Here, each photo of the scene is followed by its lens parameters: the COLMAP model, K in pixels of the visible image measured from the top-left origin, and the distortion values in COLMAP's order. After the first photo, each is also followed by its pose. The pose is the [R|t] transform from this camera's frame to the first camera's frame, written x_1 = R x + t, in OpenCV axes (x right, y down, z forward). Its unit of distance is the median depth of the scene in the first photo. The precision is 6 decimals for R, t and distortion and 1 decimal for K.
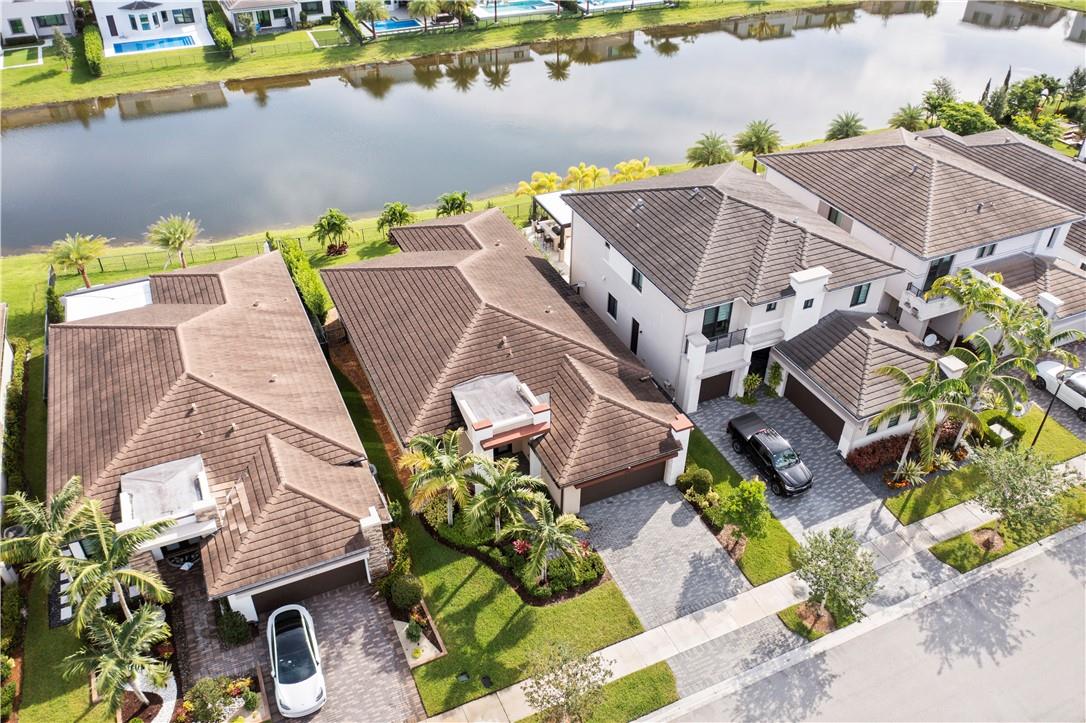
lens RADIAL K [[861.2, 0, 545.5], [0, 861.2, 356.8], [0, 0, 1]] dist [-0.007716, -0.001937]
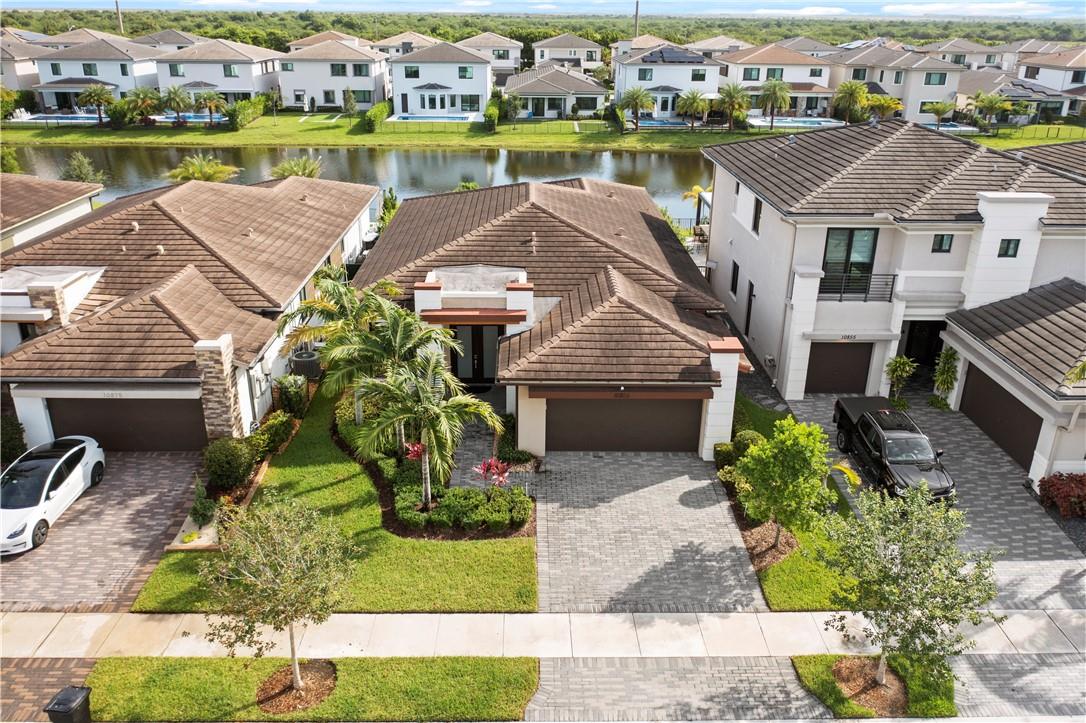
lens RADIAL K [[861.2, 0, 544.5], [0, 861.2, 357.1], [0, 0, 1]] dist [-0.007716, -0.001937]
pose [[0.915067, 0.149576, -0.374538, 0.253983], [-0.239583, 0.948664, -0.206486, 0.229177], [0.324425, 0.278682, 0.903927, 0.373017]]
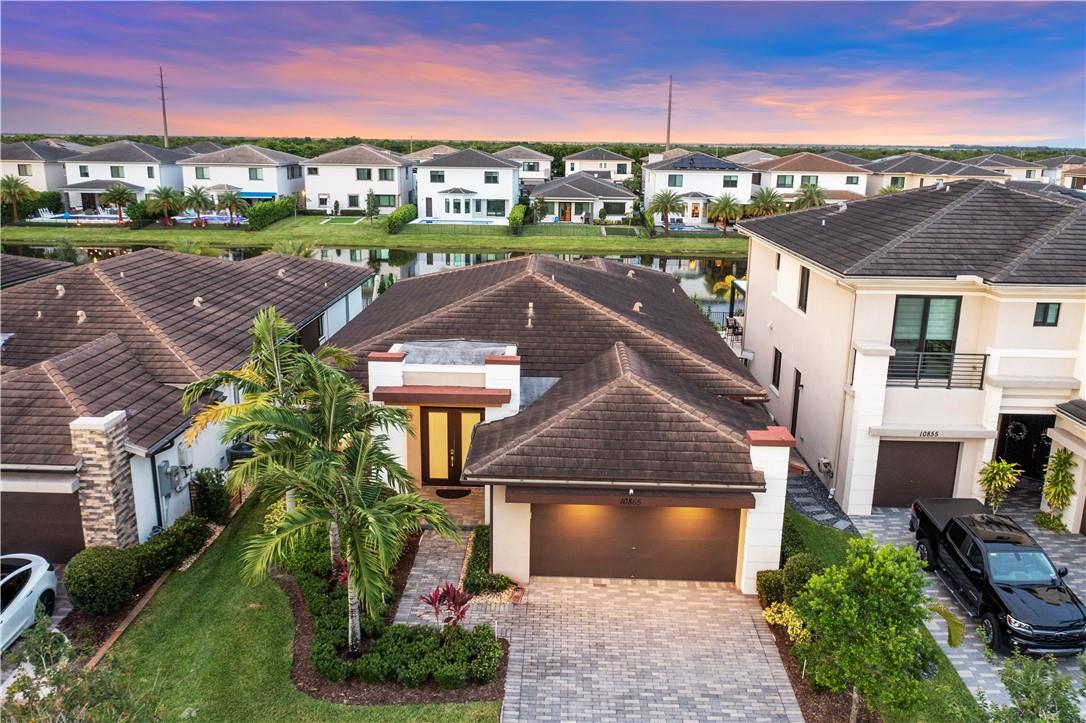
lens RADIAL K [[861.2, 0, 544.4], [0, 861.2, 353.4], [0, 0, 1]] dist [-0.007716, -0.001937]
pose [[0.897447, 0.108021, -0.427693, 0.225907], [-0.265709, 0.906306, -0.328645, 0.207548], [0.352120, 0.408583, 0.842064, 0.512673]]
